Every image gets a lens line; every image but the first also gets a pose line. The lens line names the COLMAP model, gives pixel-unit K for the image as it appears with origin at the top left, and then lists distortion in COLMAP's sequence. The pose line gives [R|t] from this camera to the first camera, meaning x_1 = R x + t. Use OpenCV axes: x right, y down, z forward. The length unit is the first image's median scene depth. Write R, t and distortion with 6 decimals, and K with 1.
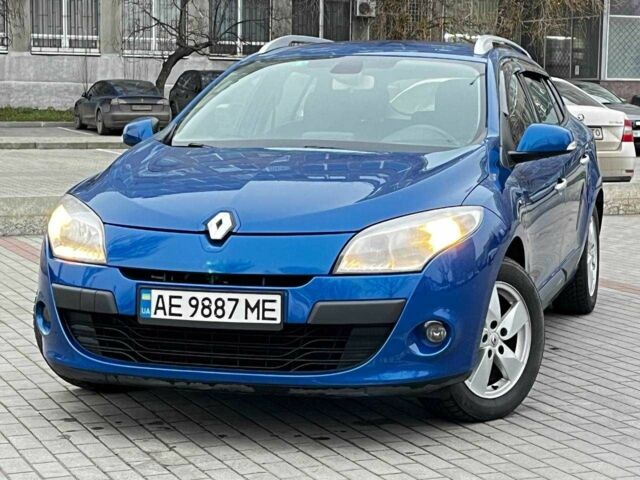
lens RADIAL K [[1617.3, 0, 320.0], [0, 1617.3, 240.0], [0, 0, 1]] dist [0.091809, 0.334783]
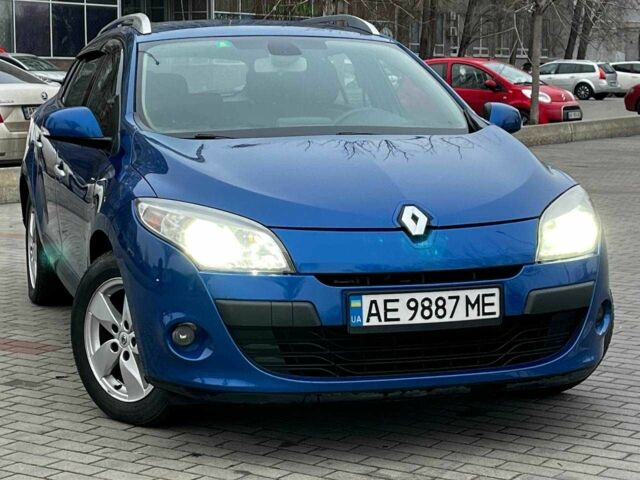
lens RADIAL K [[1617.3, 0, 320.0], [0, 1617.3, 240.0], [0, 0, 1]] dist [0.091809, 0.334783]
pose [[0.832436, -0.074605, 0.549076, -0.616387], [0.065687, 0.997194, 0.035907, -0.034482], [-0.550215, 0.006177, 0.835000, 0.247654]]
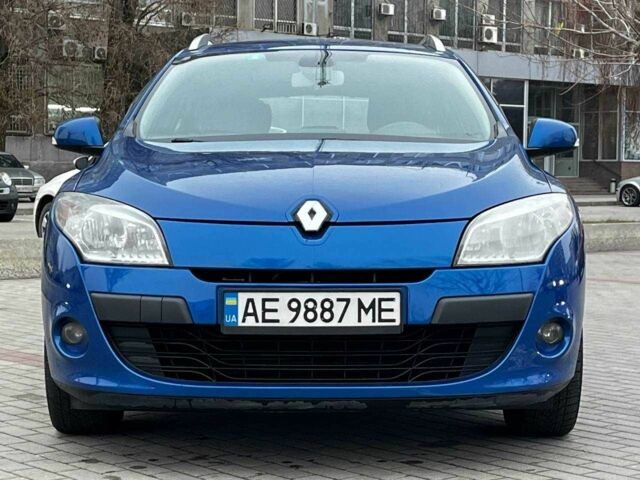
lens RADIAL K [[1617.3, 0, 320.0], [0, 1617.3, 240.0], [0, 0, 1]] dist [0.091809, 0.334783]
pose [[0.956234, -0.018888, 0.291991, -0.303910], [0.033664, 0.998389, -0.045665, 0.042657], [-0.290658, 0.053496, 0.955330, 0.185535]]
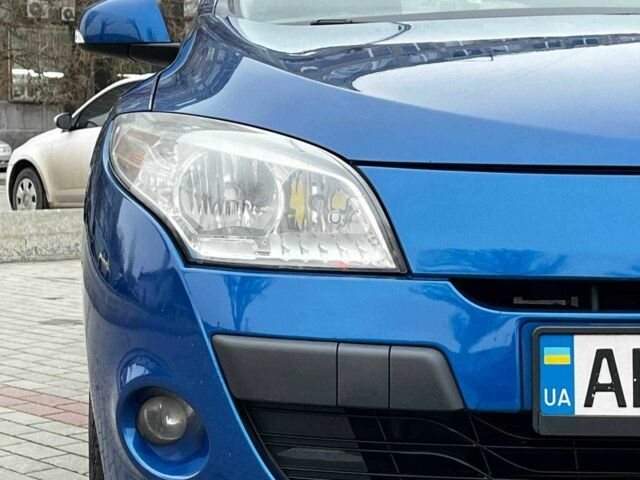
lens RADIAL K [[1617.3, 0, 320.0], [0, 1617.3, 240.0], [0, 0, 1]] dist [0.091809, 0.334783]
pose [[0.949197, -0.033170, 0.312929, -0.262616], [0.043662, 0.998693, -0.026579, 0.016767], [-0.311638, 0.038892, 0.949405, 0.675687]]
